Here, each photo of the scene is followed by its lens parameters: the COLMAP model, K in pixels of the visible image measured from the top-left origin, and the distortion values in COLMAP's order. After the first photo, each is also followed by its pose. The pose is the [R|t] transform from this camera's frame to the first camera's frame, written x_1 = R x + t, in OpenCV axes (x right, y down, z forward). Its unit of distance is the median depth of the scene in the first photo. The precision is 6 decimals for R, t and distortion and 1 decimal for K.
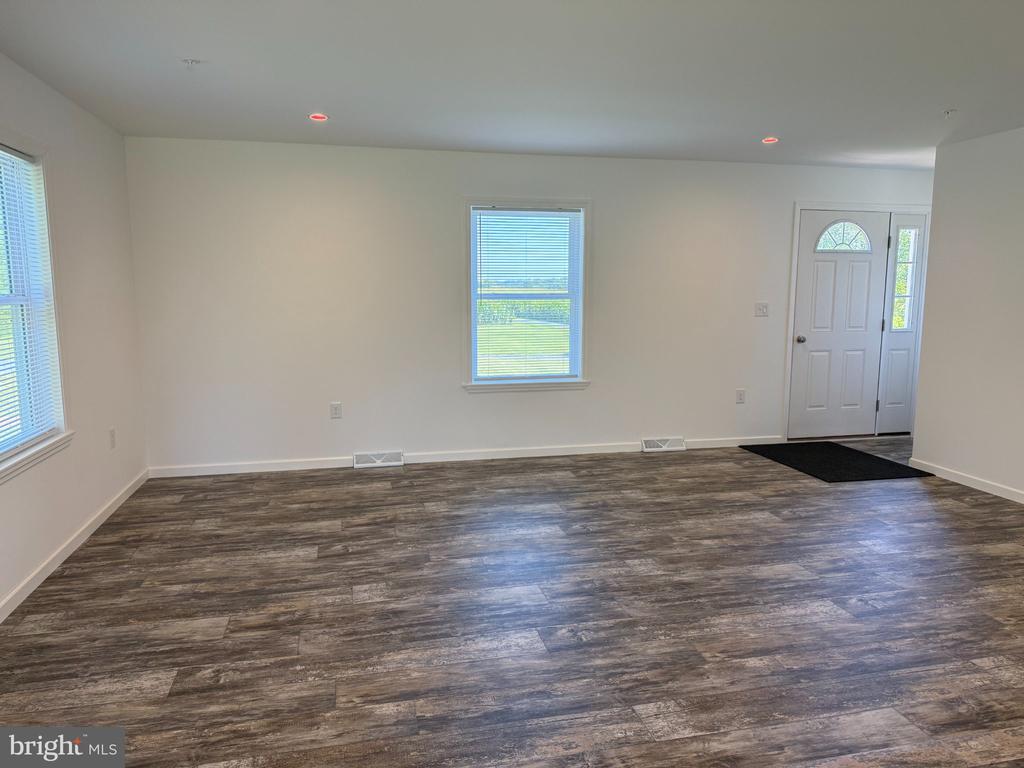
lens RADIAL K [[715.7, 0, 516.4], [0, 715.7, 386.3], [0, 0, 1]] dist [0.082332, -0.131054]
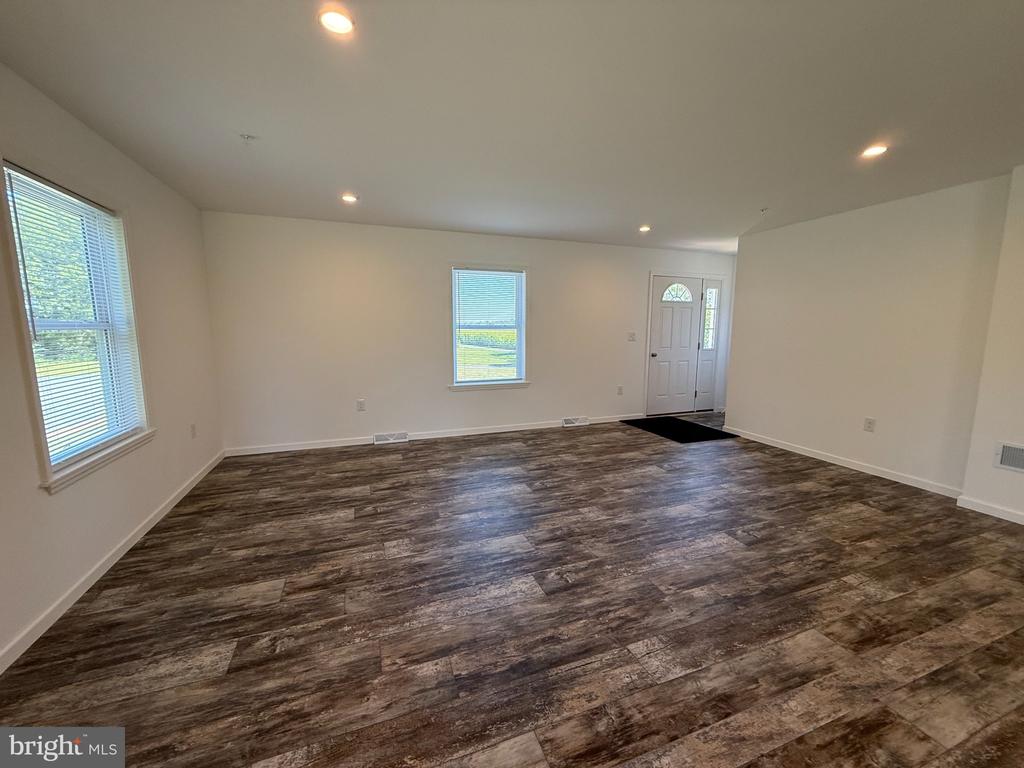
lens RADIAL K [[408.0, 0, 509.9], [0, 408.0, 384.5], [0, 0, 1]] dist [0.002102, 0.000073]
pose [[0.992546, -0.016756, 0.120712, -0.086766], [0.016572, 0.999859, 0.002530, -0.010547], [-0.120737, -0.000511, 0.992684, 0.241800]]
